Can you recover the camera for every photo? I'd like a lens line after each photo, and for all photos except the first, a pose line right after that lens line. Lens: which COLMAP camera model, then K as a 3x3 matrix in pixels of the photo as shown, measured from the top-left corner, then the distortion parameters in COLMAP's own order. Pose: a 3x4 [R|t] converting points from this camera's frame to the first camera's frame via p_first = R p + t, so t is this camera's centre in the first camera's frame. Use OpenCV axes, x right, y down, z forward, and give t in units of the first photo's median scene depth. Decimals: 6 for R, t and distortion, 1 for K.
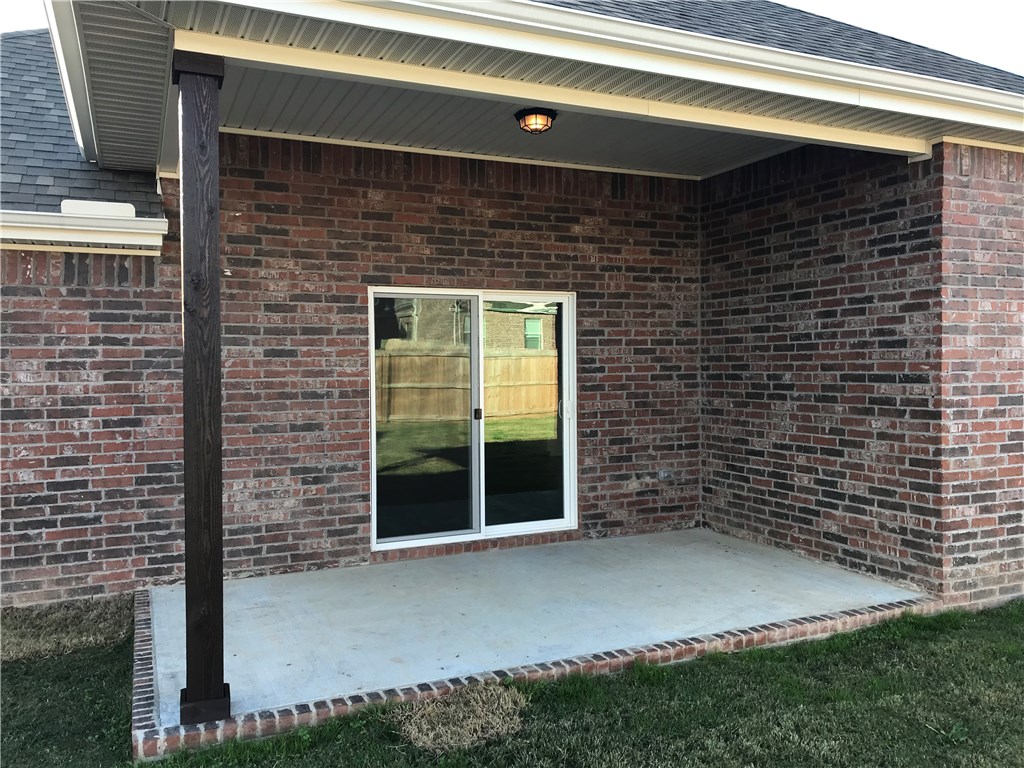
lens RADIAL K [[835.9, 0, 512.9], [0, 835.9, 375.6], [0, 0, 1]] dist [0.046833, -0.062297]
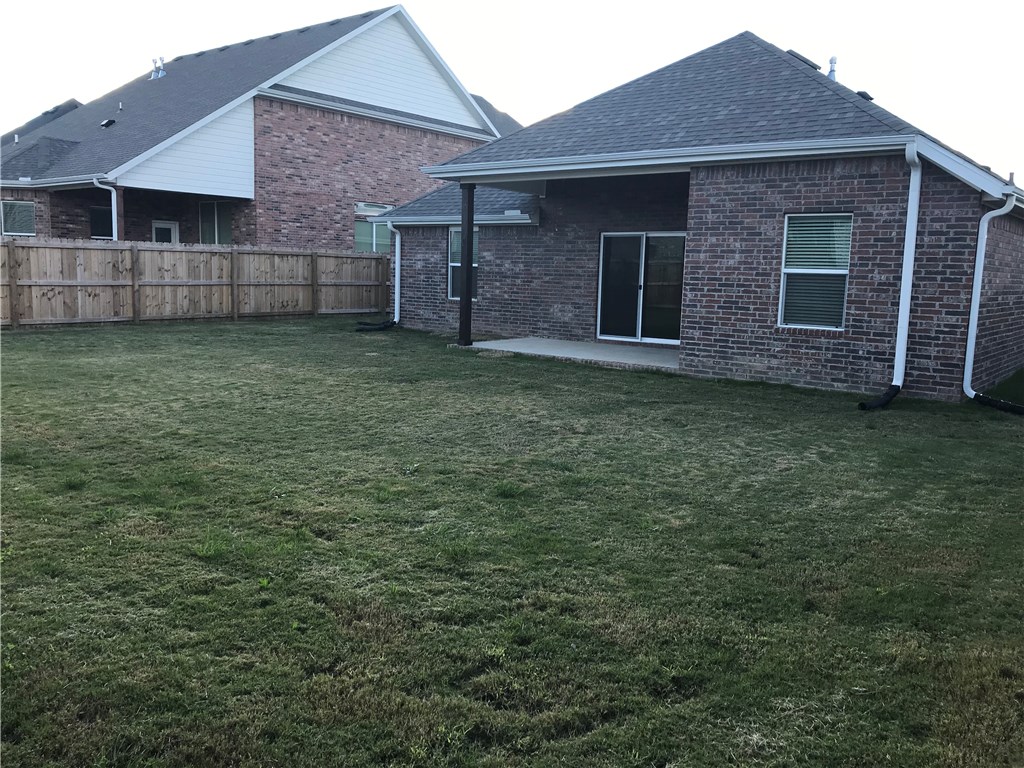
lens RADIAL K [[835.9, 0, 513.3], [0, 835.9, 385.2], [0, 0, 1]] dist [0.046833, -0.062297]
pose [[0.452584, 0.143433, -0.880110, 2.245974], [-0.041871, 0.989309, 0.139698, 0.006904], [0.890738, -0.026374, 0.453751, -0.435175]]
